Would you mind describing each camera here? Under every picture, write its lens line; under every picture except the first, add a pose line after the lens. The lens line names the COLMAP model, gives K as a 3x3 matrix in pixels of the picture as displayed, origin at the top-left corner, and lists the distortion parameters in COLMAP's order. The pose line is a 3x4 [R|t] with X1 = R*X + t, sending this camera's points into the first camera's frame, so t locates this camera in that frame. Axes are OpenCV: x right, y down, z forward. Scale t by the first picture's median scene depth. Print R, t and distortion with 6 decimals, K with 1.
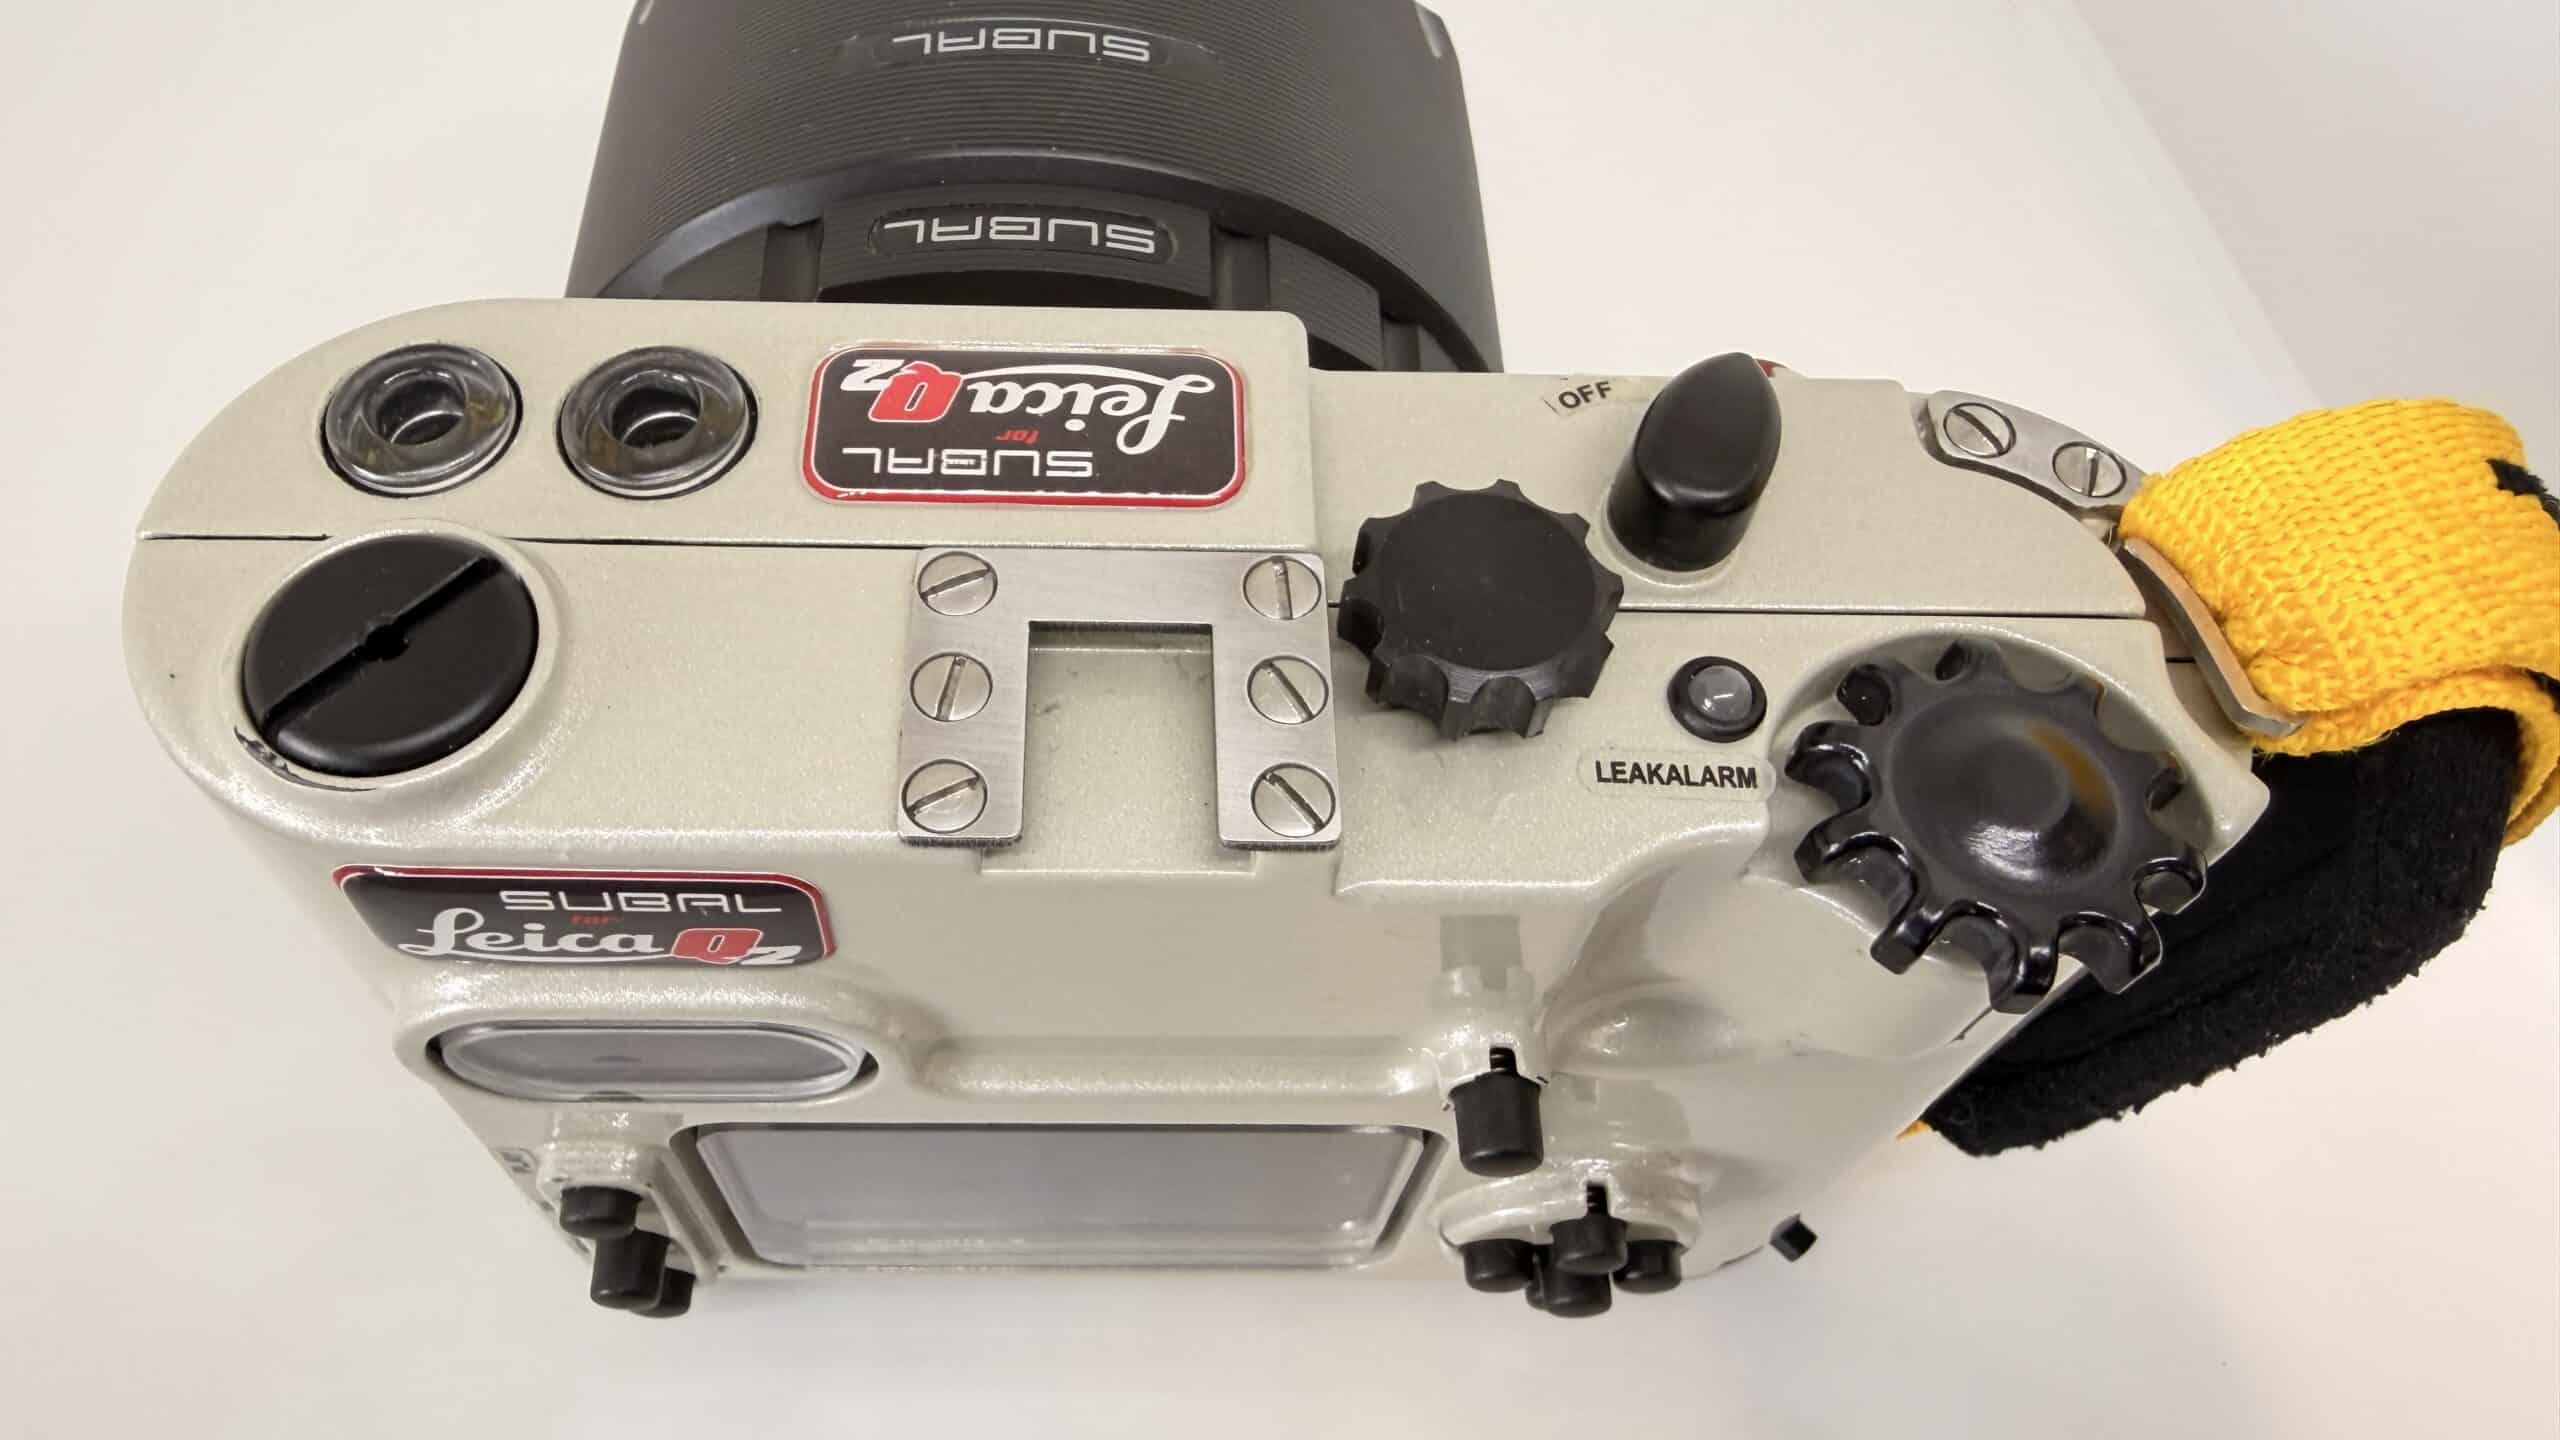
lens RADIAL K [[1760.4, 0, 1143.4], [0, 1760.4, 725.5], [0, 0, 1]] dist [0.042955, -0.157894]
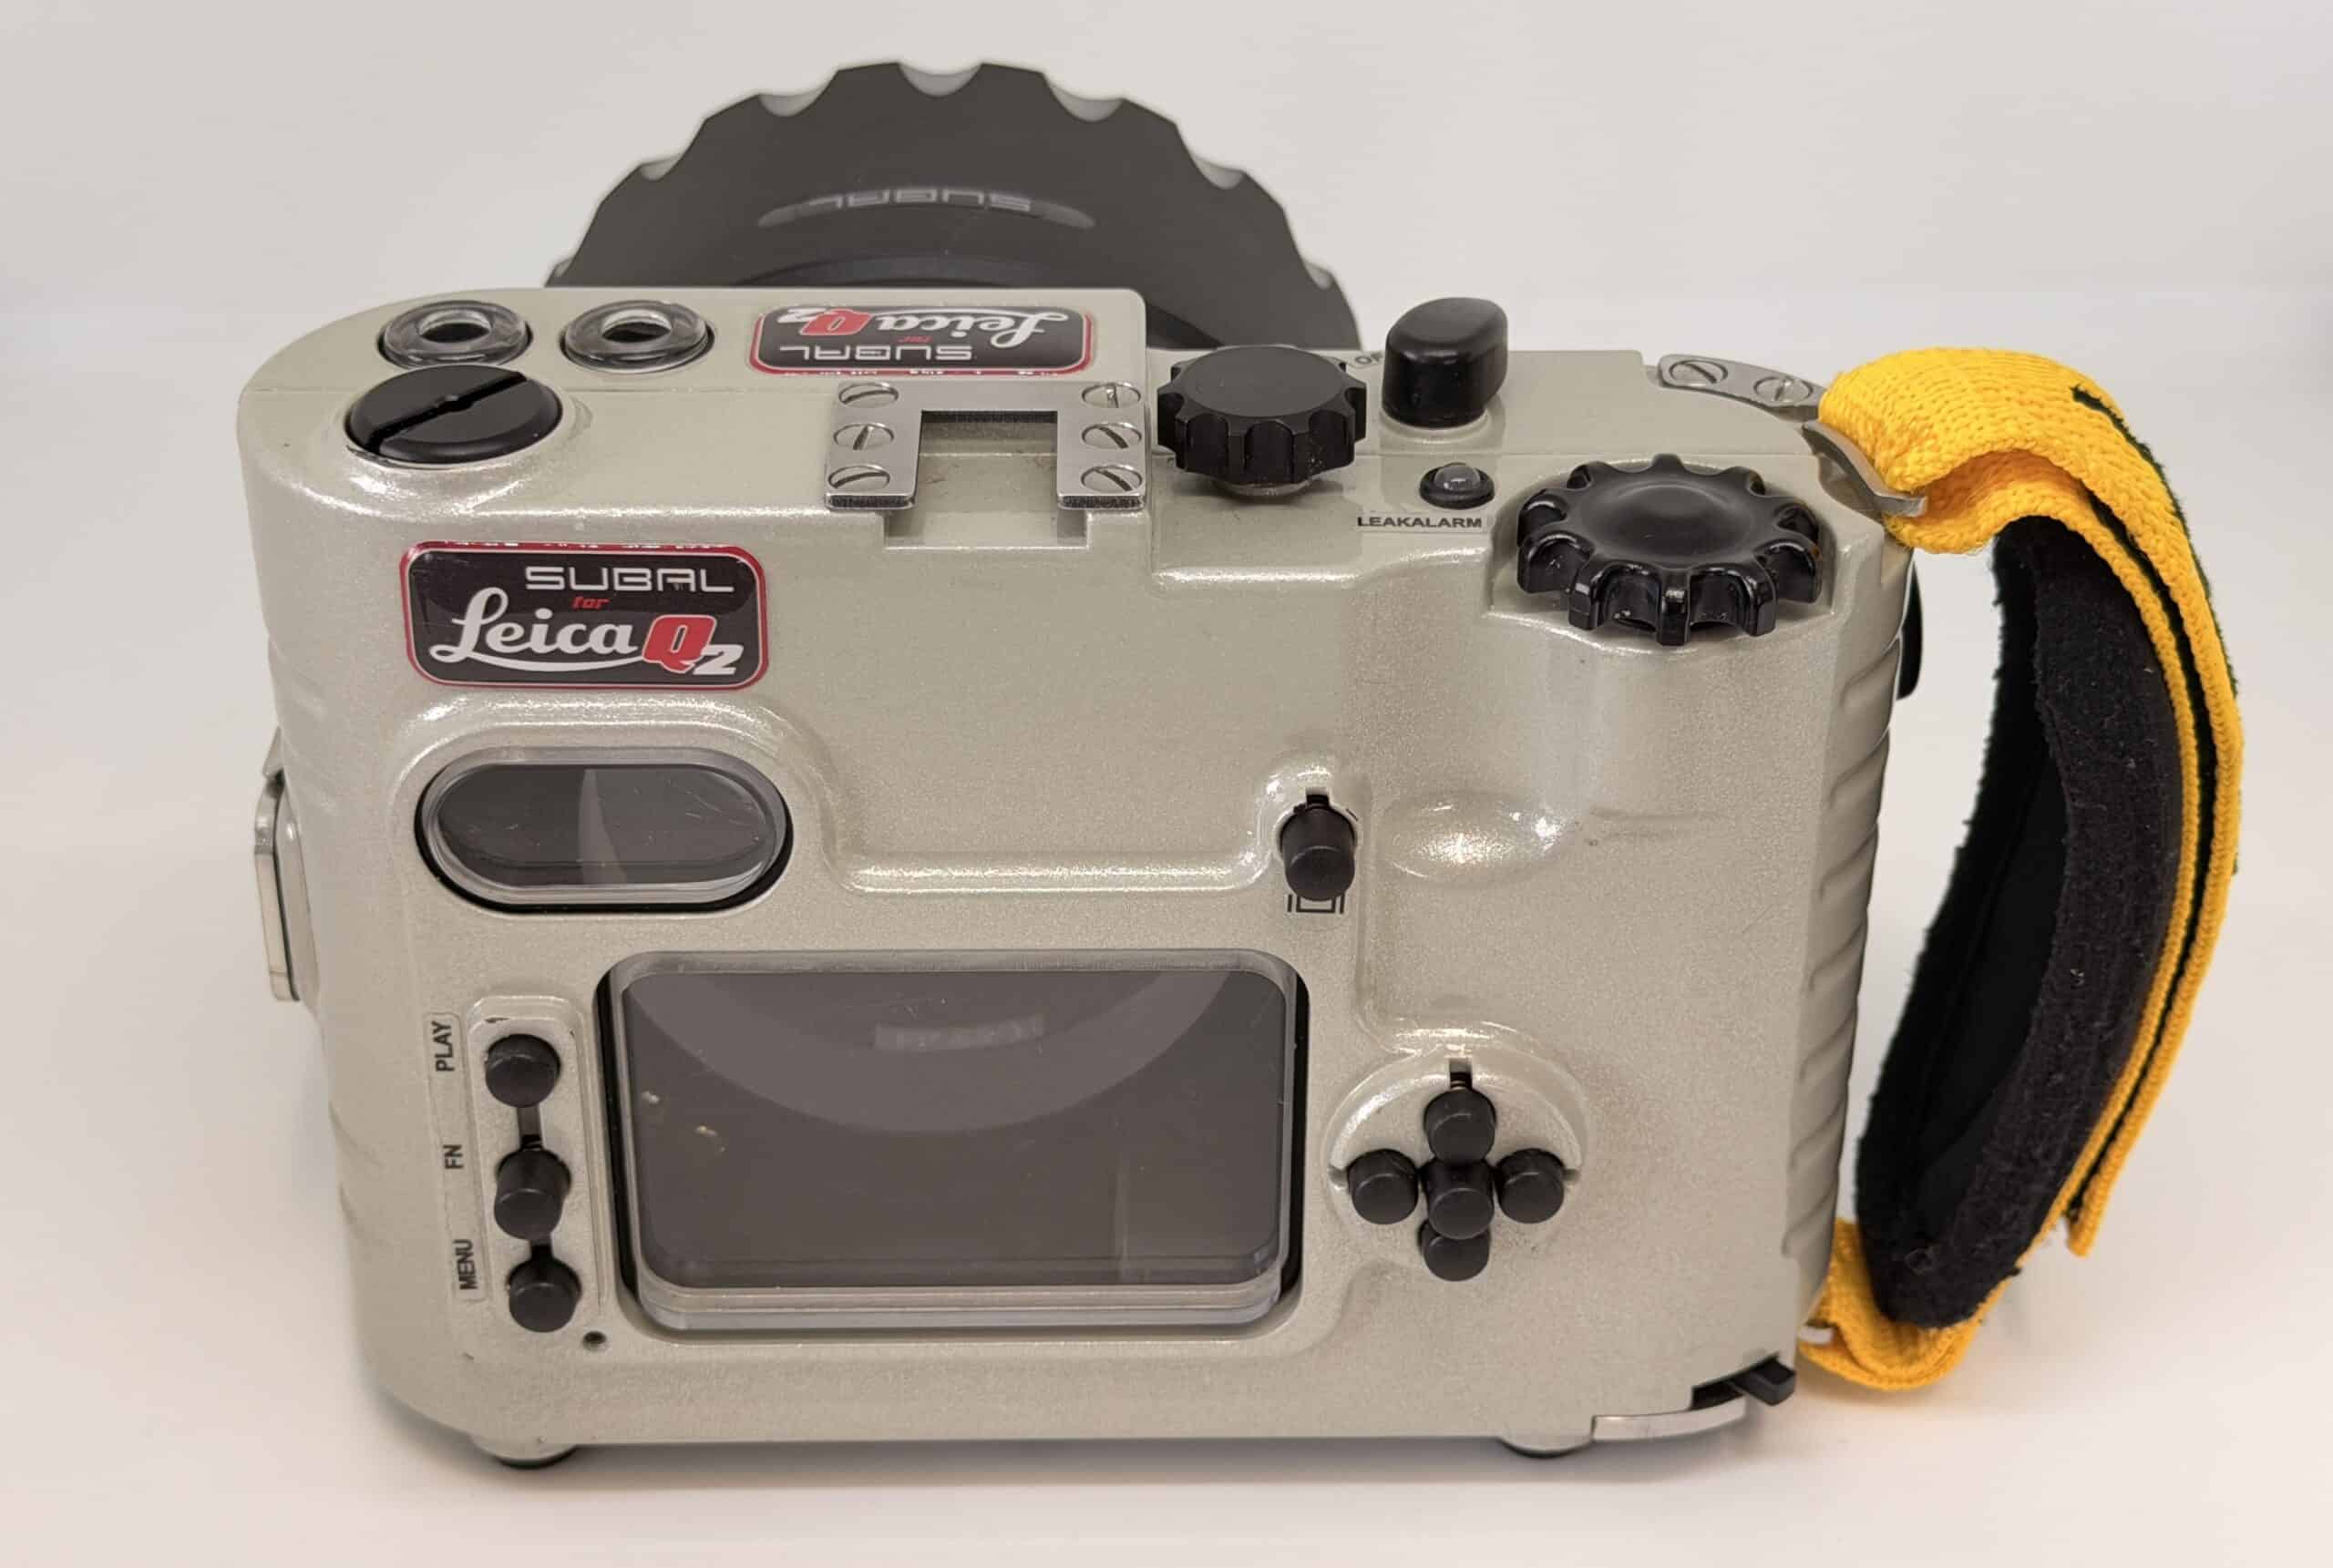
lens RADIAL K [[3271.0, 0, 1166.5], [0, 3271.0, 784.0], [0, 0, 1]] dist [0.063337, 0.026544]
pose [[0.999643, -0.025244, 0.008785, 0.084721], [0.026597, 0.906815, -0.420689, 1.148880], [0.002653, 0.420772, 0.907162, -1.049116]]
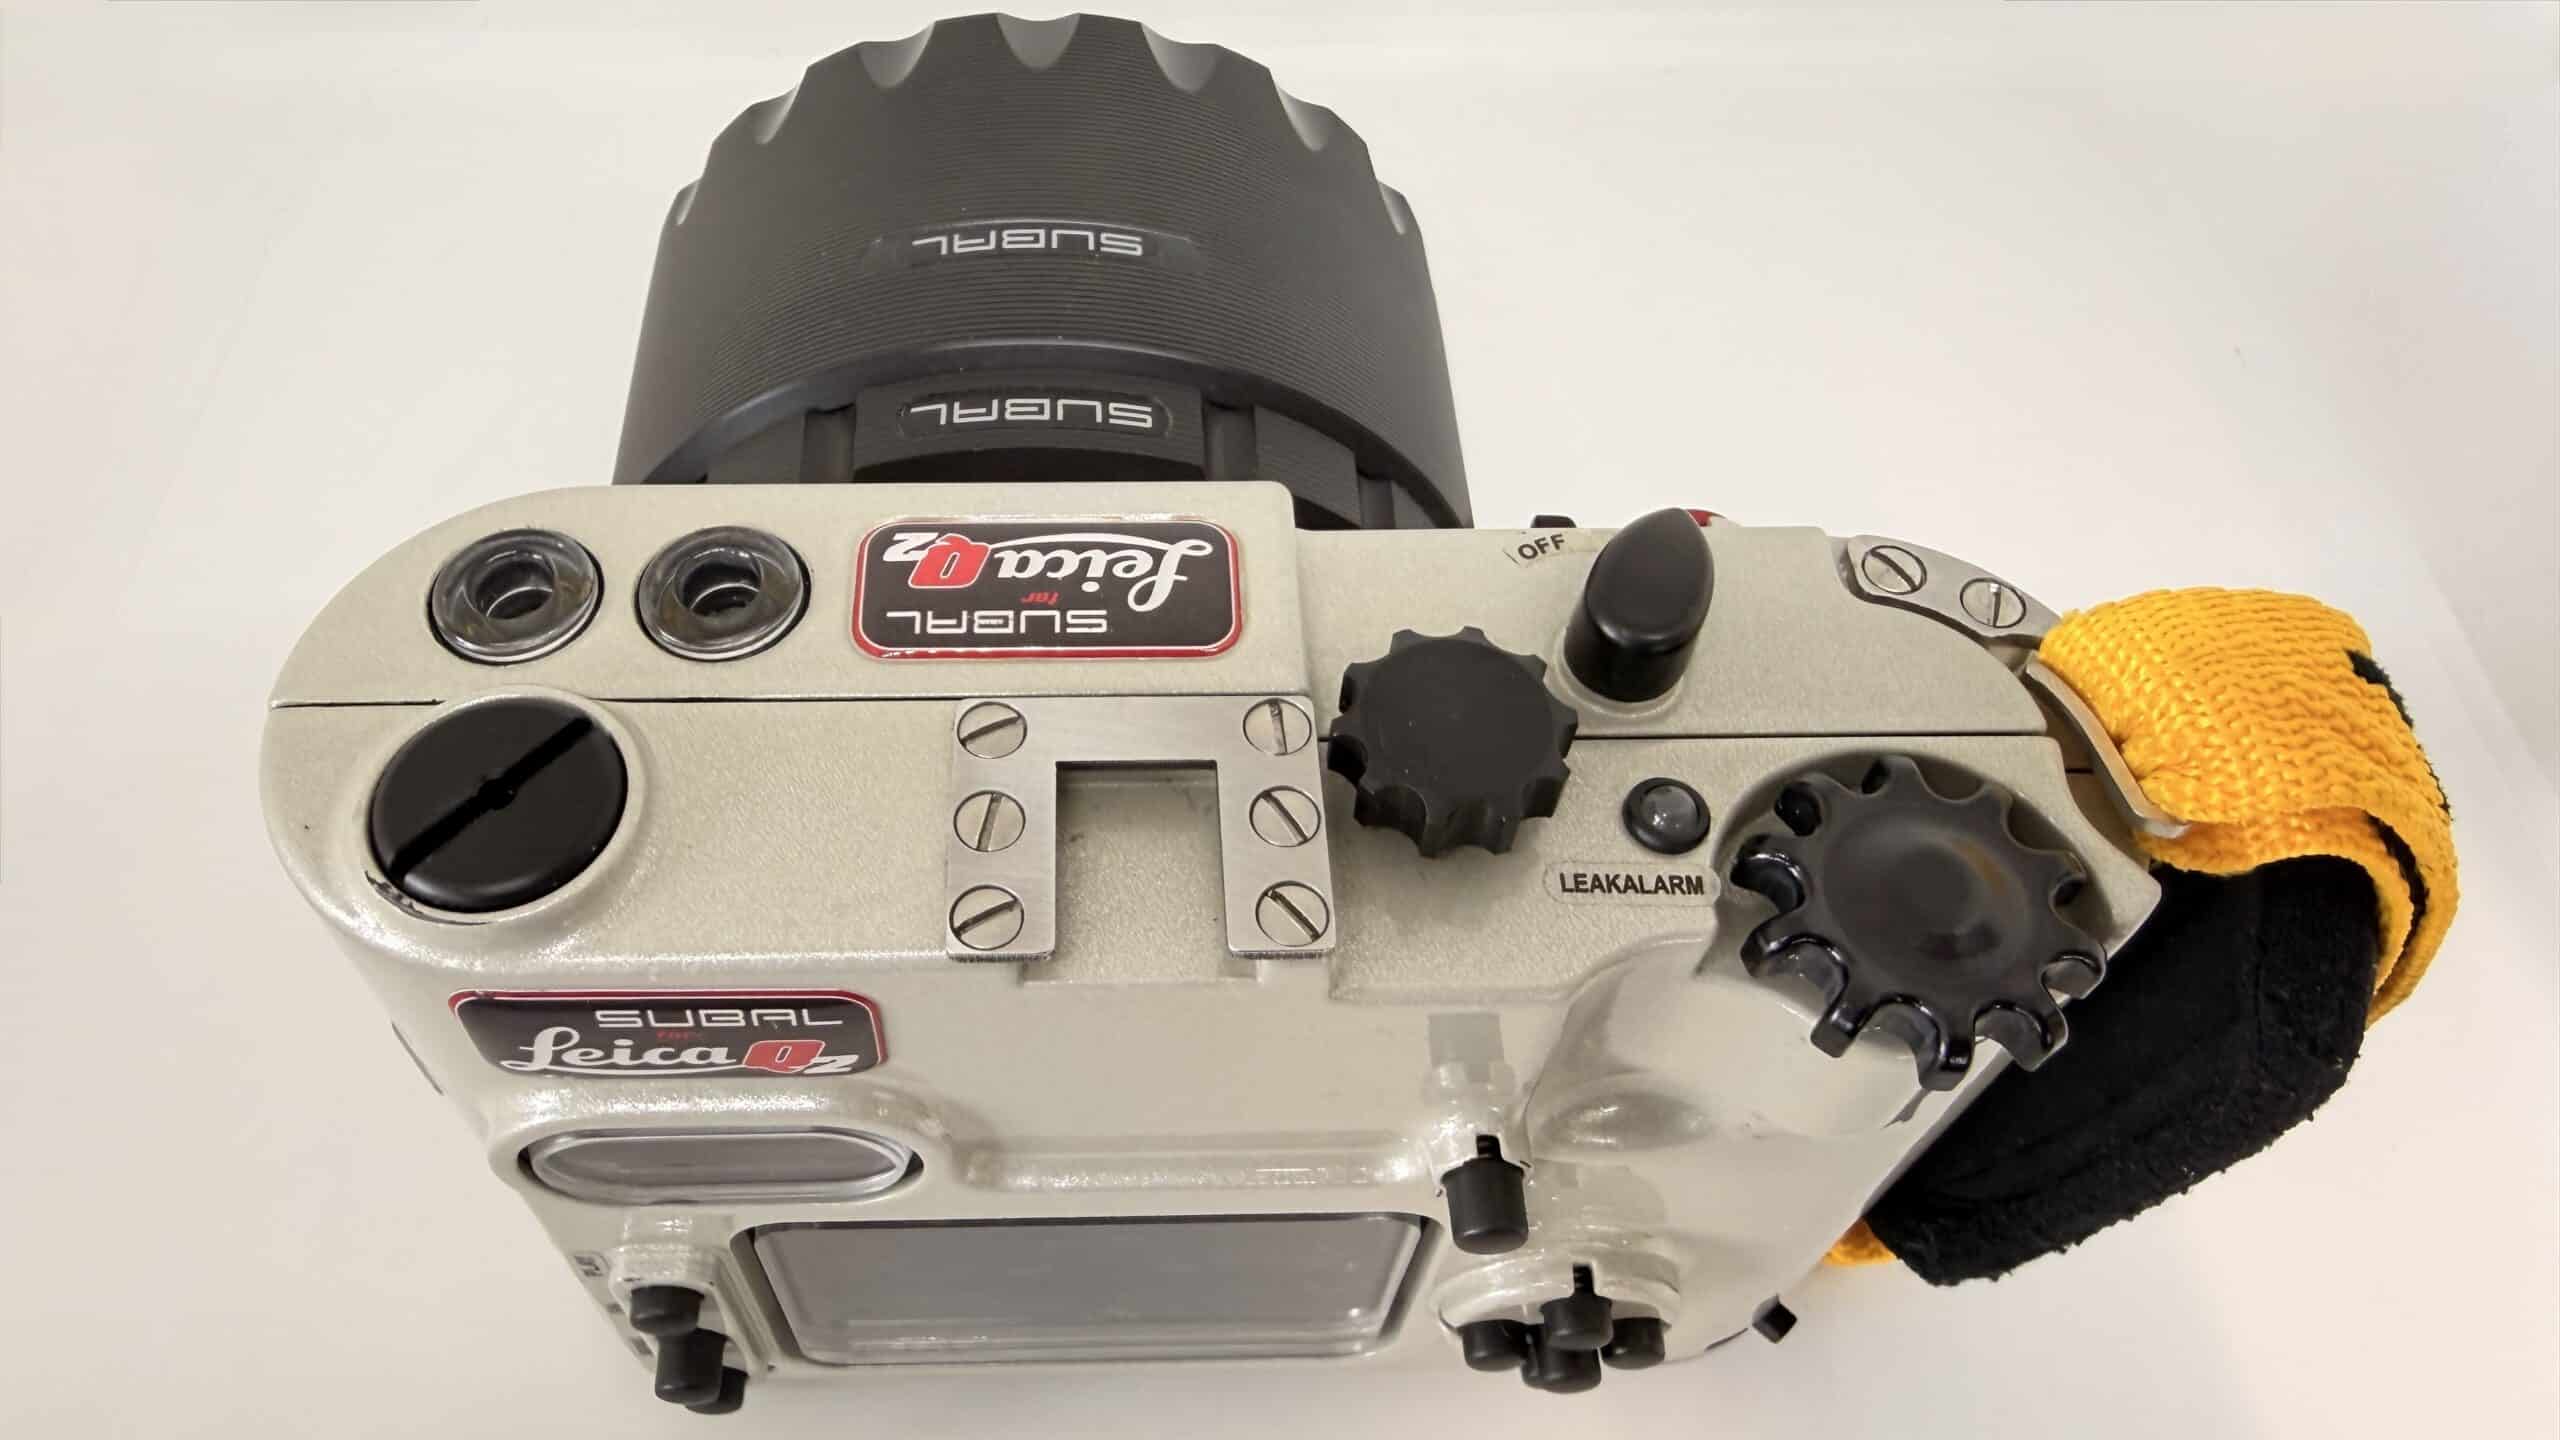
lens RADIAL K [[1734.1, 0, 1128.6], [0, 1734.1, 727.5], [0, 0, 1]] dist [-0.000370, 0.000401]
pose [[0.999724, -0.023350, -0.002765, -0.013232], [0.023098, 0.997260, -0.070282, -0.001219], [0.004398, 0.070199, 0.997523, -0.106722]]
